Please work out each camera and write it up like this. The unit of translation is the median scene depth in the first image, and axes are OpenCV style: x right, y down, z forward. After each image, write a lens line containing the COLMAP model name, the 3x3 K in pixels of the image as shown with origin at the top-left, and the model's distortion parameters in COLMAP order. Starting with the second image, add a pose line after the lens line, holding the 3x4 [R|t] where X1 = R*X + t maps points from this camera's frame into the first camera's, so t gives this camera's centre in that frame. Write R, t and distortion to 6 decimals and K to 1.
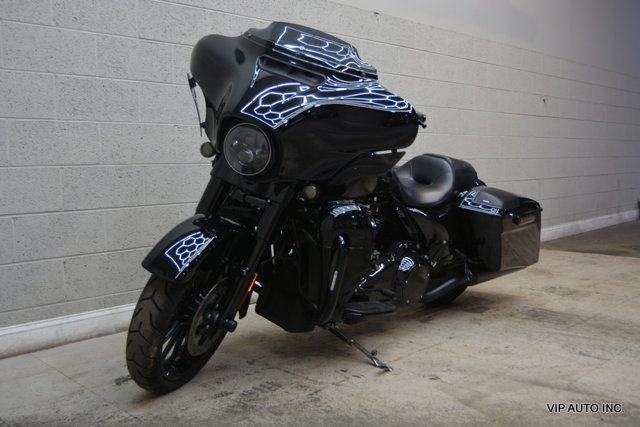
lens RADIAL K [[583.0, 0, 308.0], [0, 583.0, 211.4], [0, 0, 1]] dist [-0.019237, 0.000000]
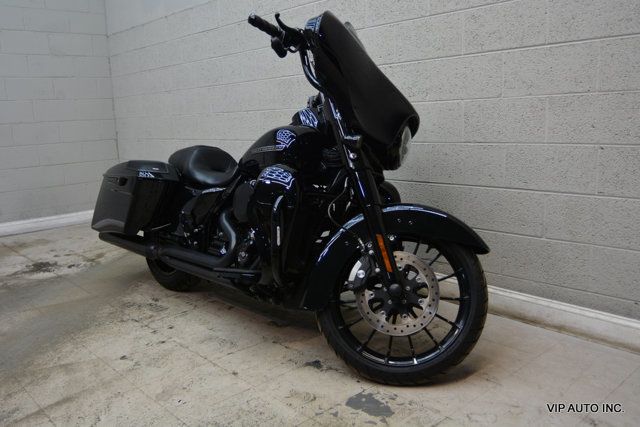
lens RADIAL K [[549.6, 0, 326.4], [0, 549.6, 207.0], [0, 0, 1]] dist [-0.007177, -0.010415]
pose [[0.001581, 0.182614, -0.983183, 1.089143], [-0.042585, 0.982305, 0.182382, -0.191494], [0.999092, 0.041581, 0.009330, 1.227638]]
